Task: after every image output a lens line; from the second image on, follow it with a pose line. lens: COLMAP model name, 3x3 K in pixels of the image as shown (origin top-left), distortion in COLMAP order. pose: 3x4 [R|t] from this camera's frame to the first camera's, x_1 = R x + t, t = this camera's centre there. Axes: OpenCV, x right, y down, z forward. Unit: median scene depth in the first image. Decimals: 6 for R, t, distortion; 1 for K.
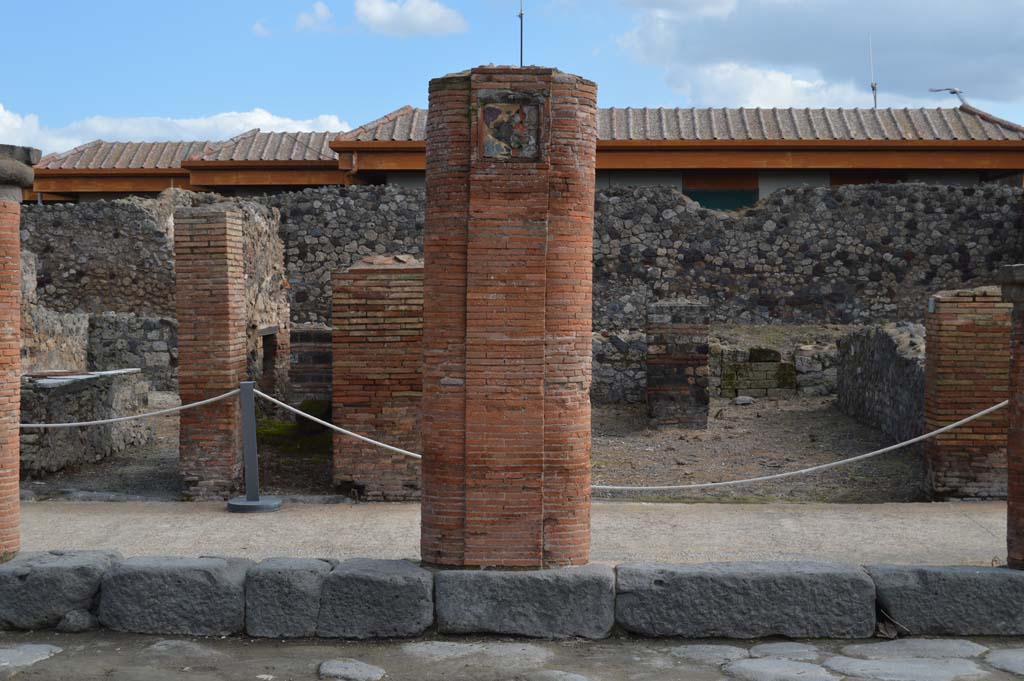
lens RADIAL K [[1514.7, 0, 514.7], [0, 1514.7, 341.8], [0, 0, 1]] dist [-0.041762, 0.000000]
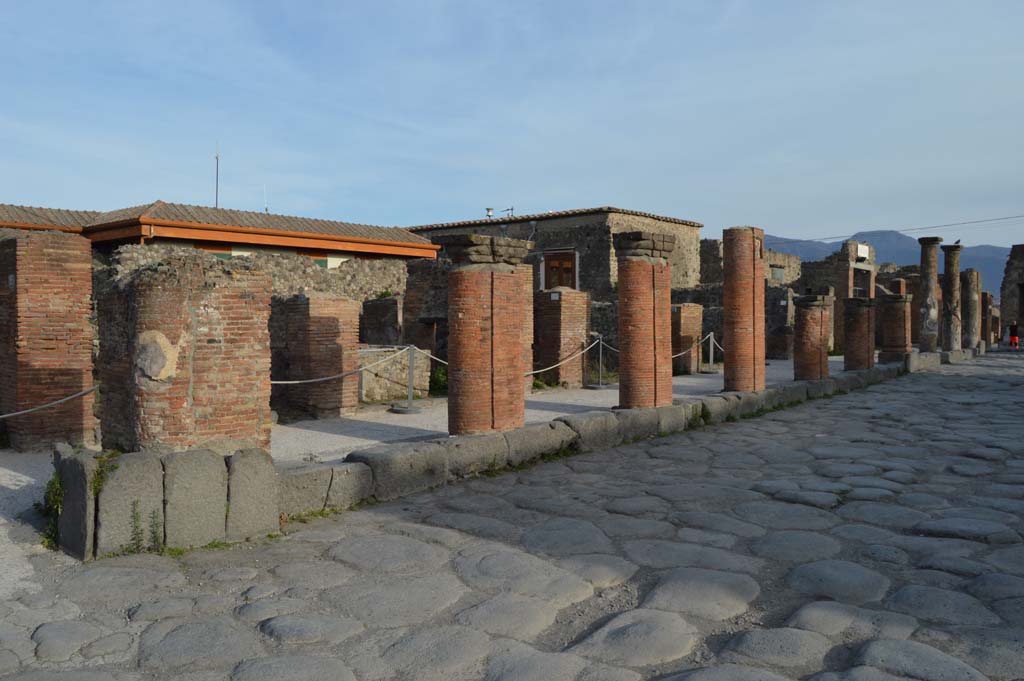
lens RADIAL K [[814.3, 0, 511.0], [0, 814.3, 345.7], [0, 0, 1]] dist [-0.098442, 0.037118]
pose [[0.602727, -0.027021, 0.797490, -1.187801], [0.027685, 0.999533, 0.012943, 0.017923], [-0.797467, 0.014278, 0.603193, 0.299193]]
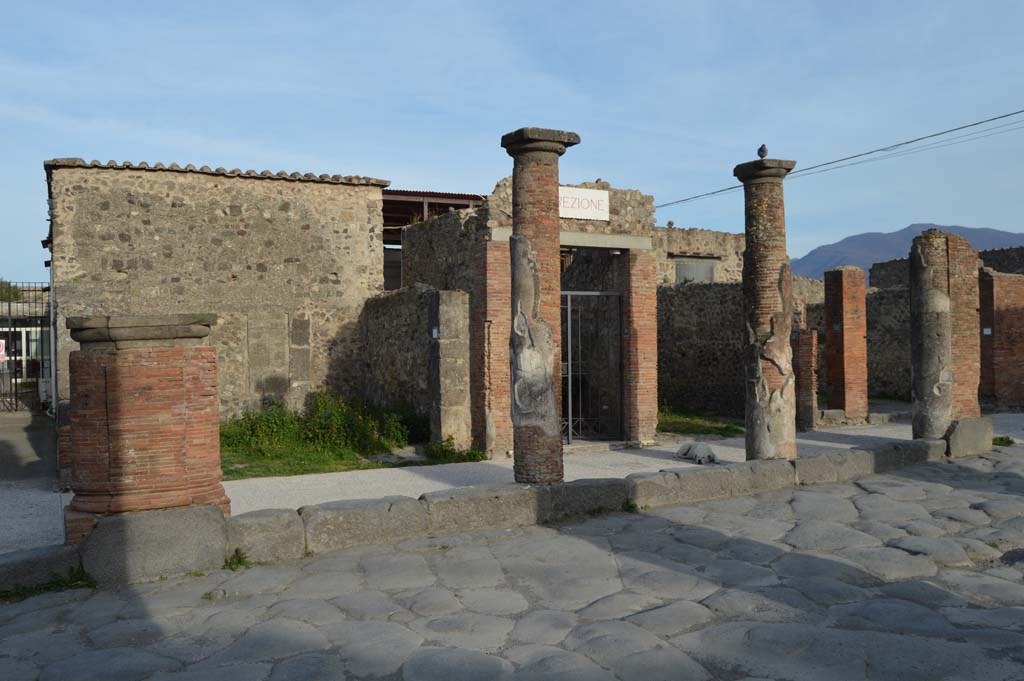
lens RADIAL K [[857.4, 0, 515.7], [0, 857.4, 342.5], [0, 0, 1]] dist [-0.091556, 0.036739]
pose [[0.846414, -0.015398, 0.532302, 0.777499], [0.033947, 0.999109, -0.025079, -0.009429], [-0.531442, 0.039297, 0.846183, 0.049462]]
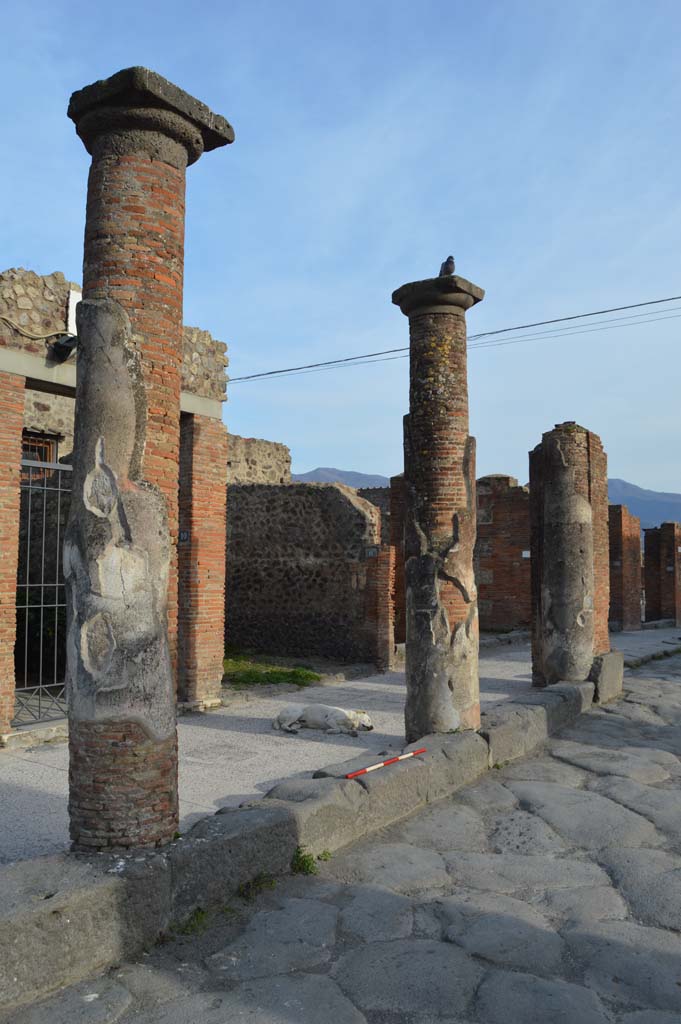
lens RADIAL K [[814.3, 0, 354.1], [0, 814.3, 525.4], [0, 0, 1]] dist [-0.098442, 0.037118]
pose [[0.498458, 0.041038, 0.865942, 0.957584], [0.027772, 0.997610, -0.063264, -0.008200], [-0.866469, 0.055583, 0.496127, 0.439795]]
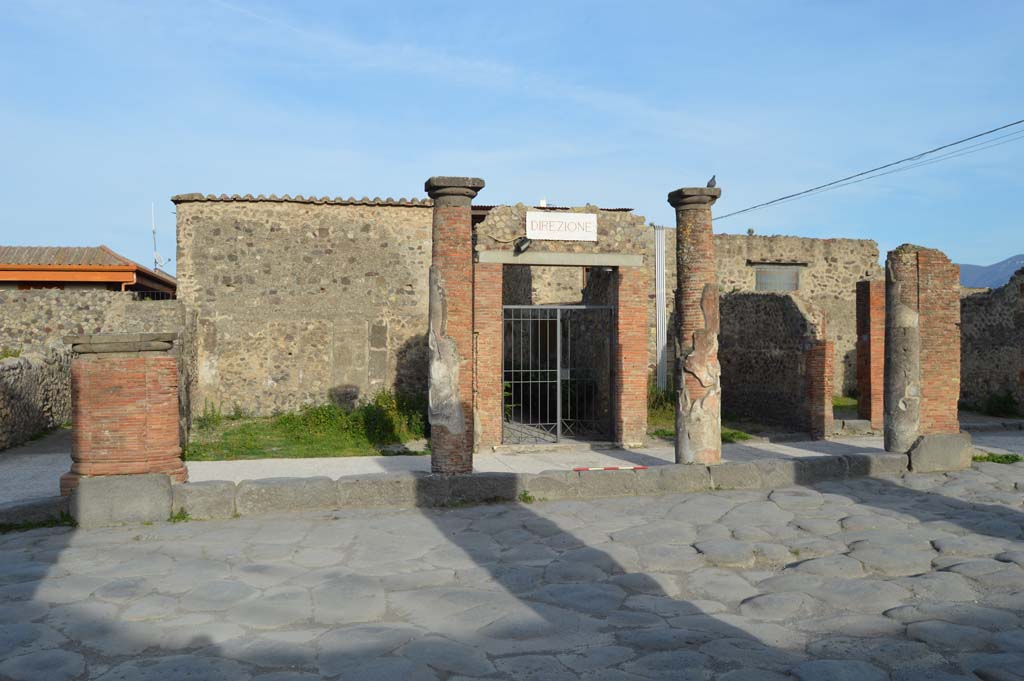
lens RADIAL K [[857.4, 0, 513.9], [0, 857.4, 340.0], [0, 0, 1]] dist [-0.091556, 0.036739]
pose [[0.956166, -0.006840, 0.292747, 0.999125], [0.015786, 0.999477, -0.028206, -0.017539], [-0.292401, 0.031590, 0.955774, -0.205360]]
